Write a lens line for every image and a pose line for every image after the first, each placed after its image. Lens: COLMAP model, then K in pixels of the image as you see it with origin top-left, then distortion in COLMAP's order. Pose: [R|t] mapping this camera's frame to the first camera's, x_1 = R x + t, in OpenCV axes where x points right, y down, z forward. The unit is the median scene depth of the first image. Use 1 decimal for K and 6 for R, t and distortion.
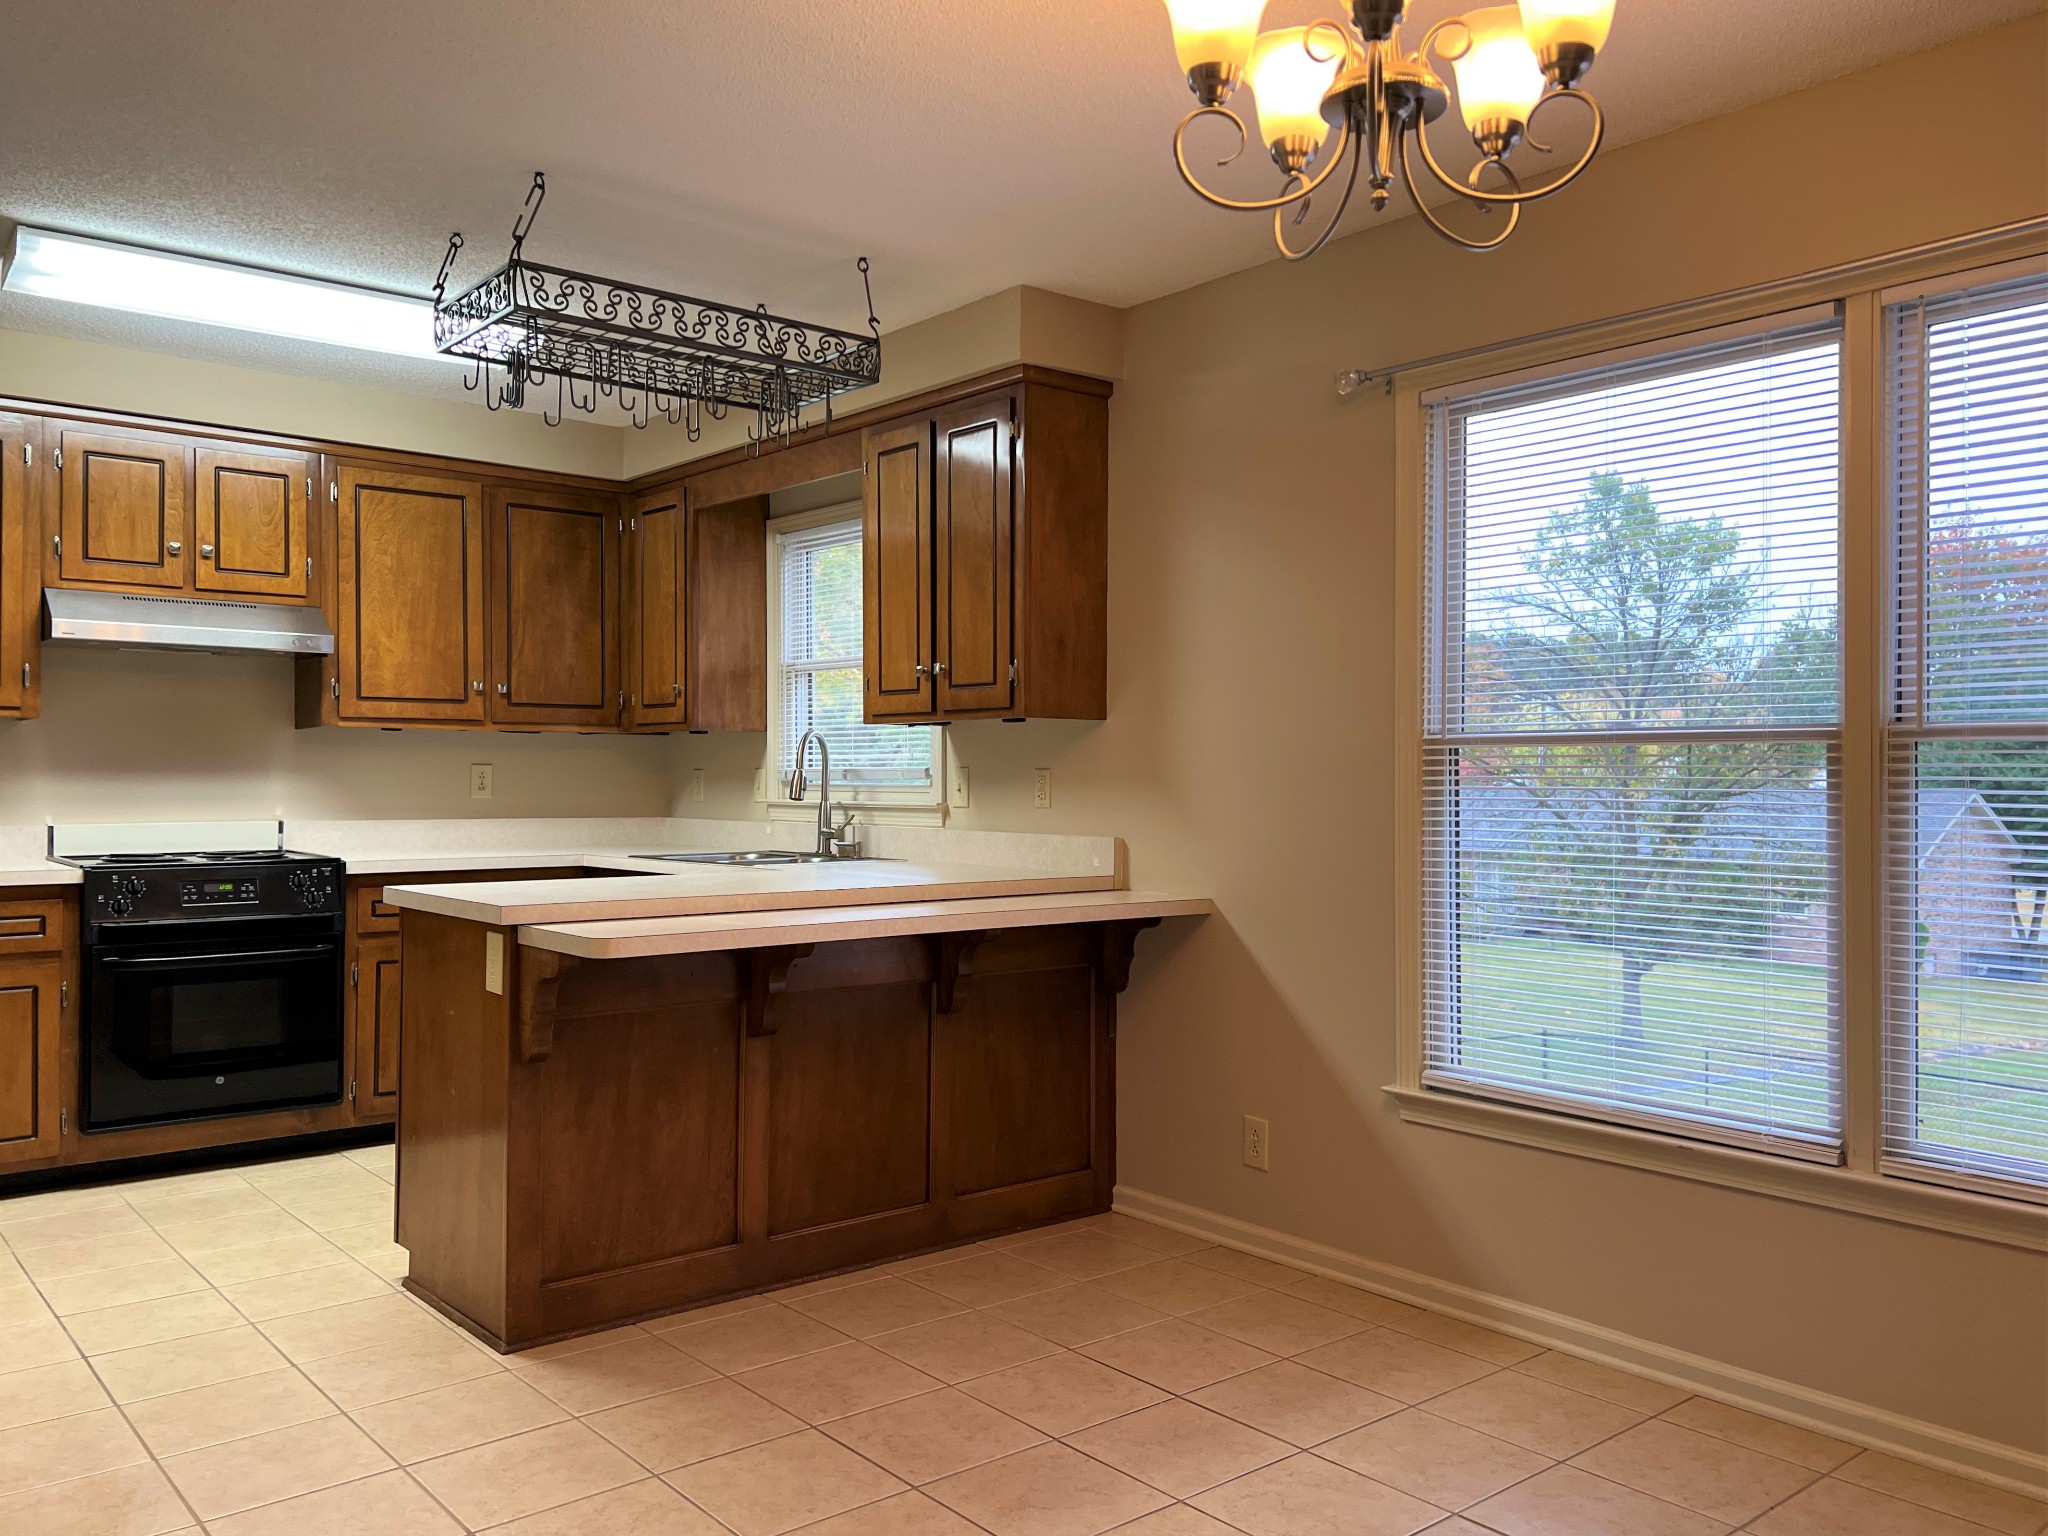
lens RADIAL K [[1570.6, 0, 1031.1], [0, 1570.6, 764.9], [0, 0, 1]] dist [0.045979, -0.056190]
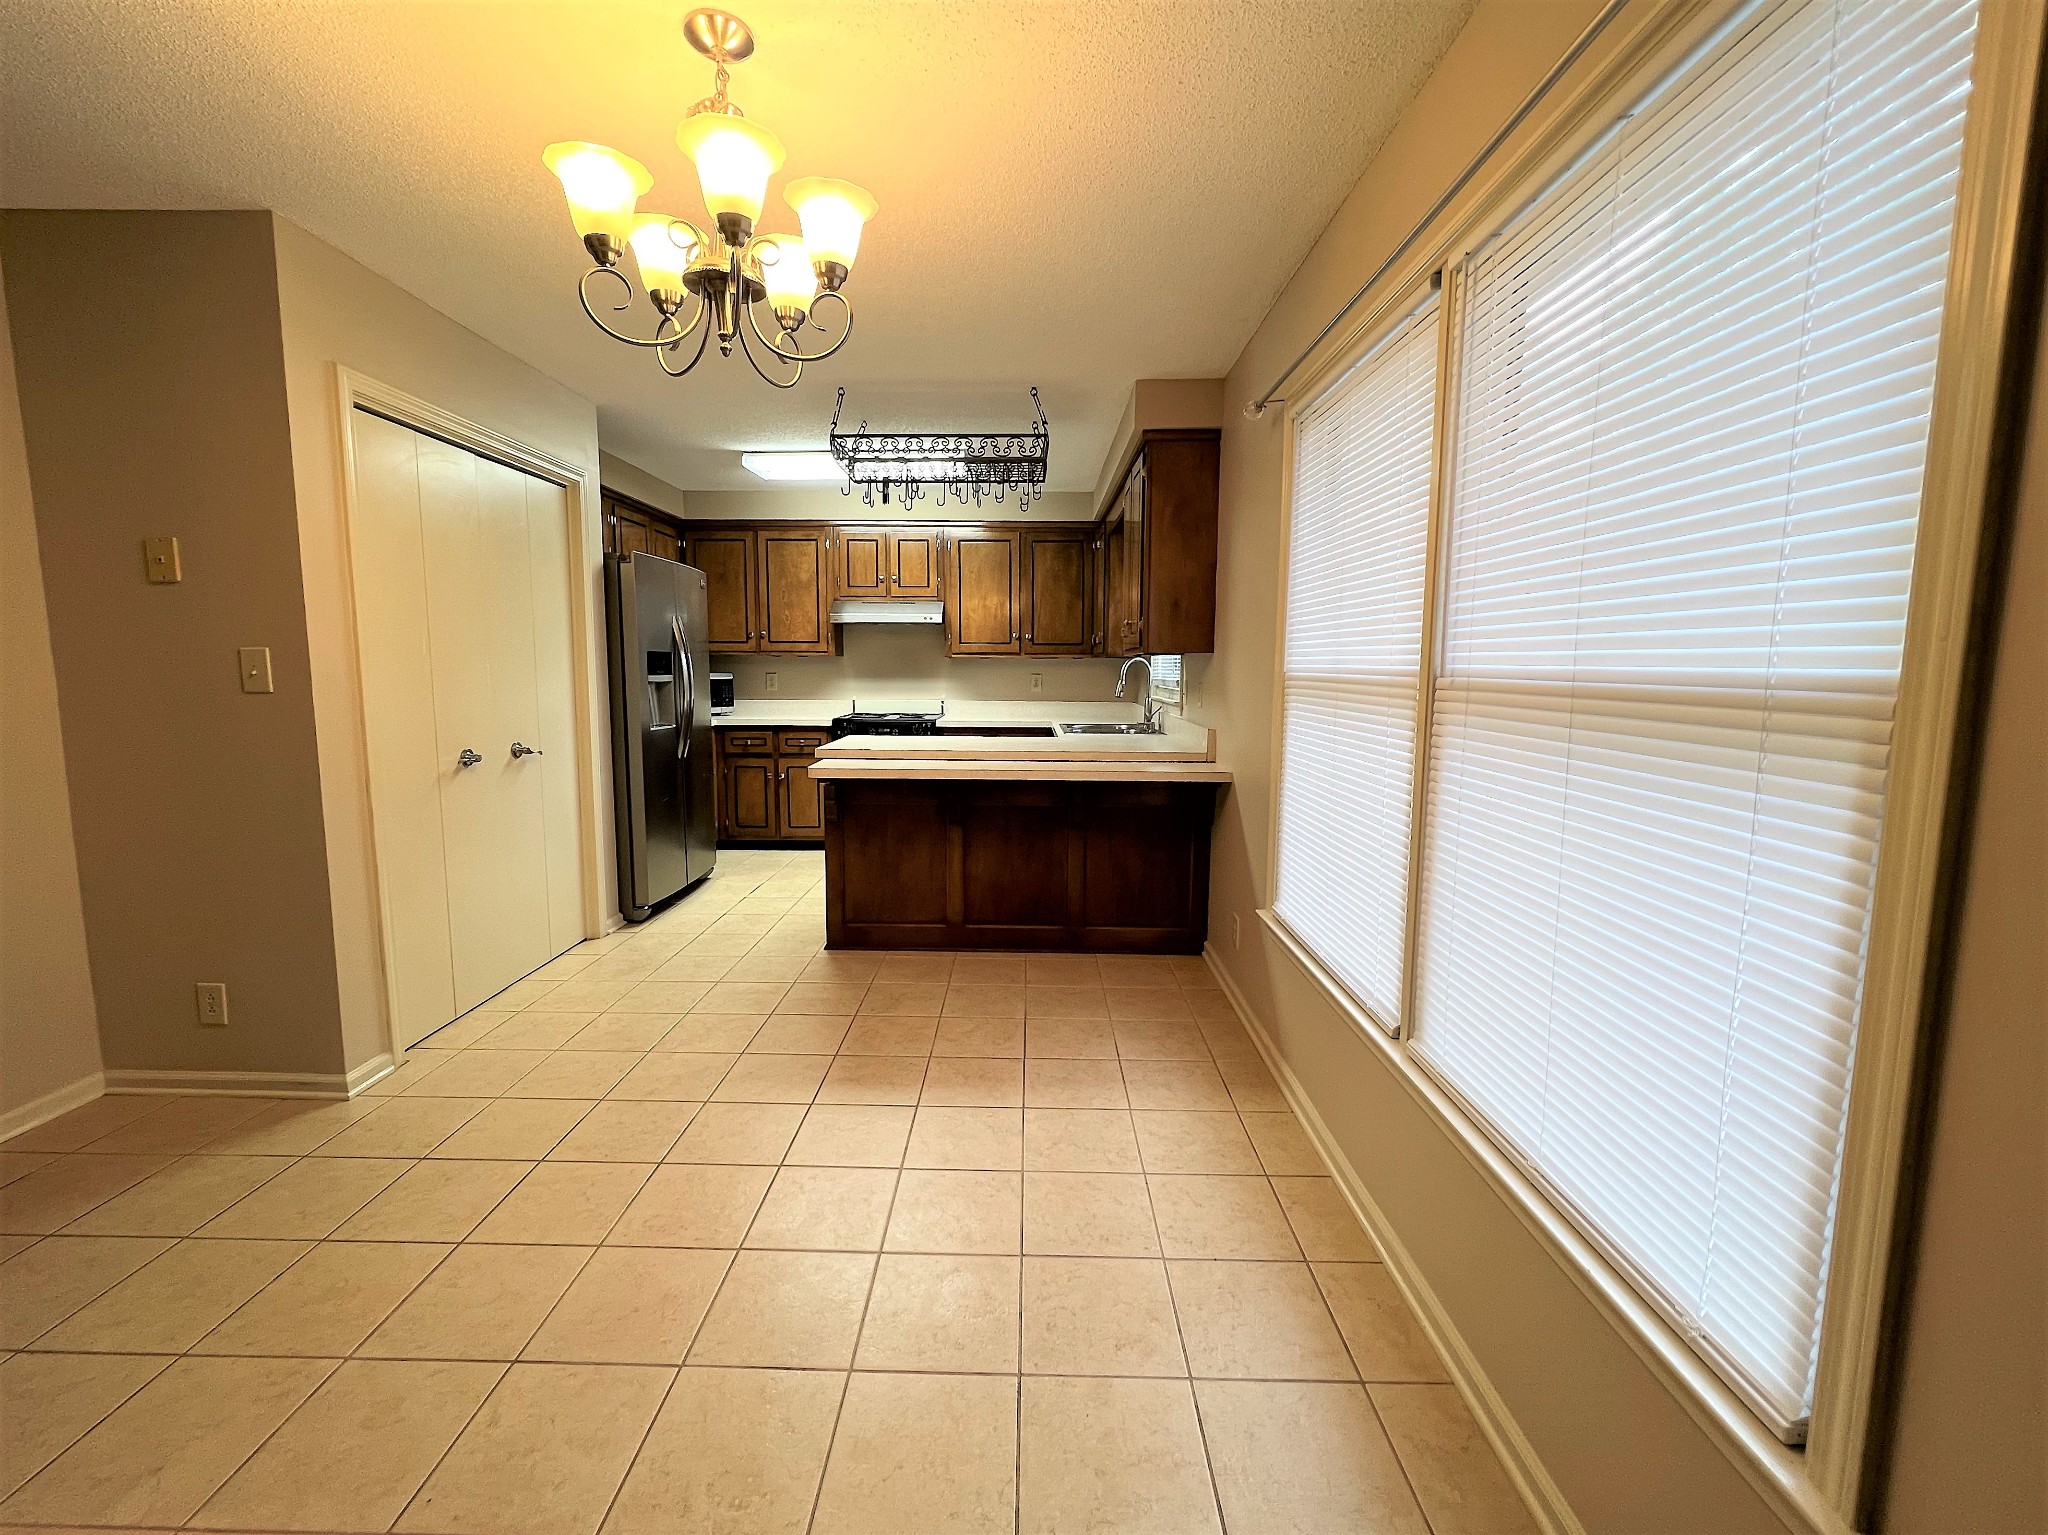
lens RADIAL K [[840.4, 0, 1021.5], [0, 840.4, 763.8], [0, 0, 1]] dist [0.001162, -0.000253]
pose [[0.753856, 0.076291, -0.652595, 0.466640], [0.003003, 0.992826, 0.119534, -0.020303], [0.657032, -0.092071, 0.748219, 0.239969]]
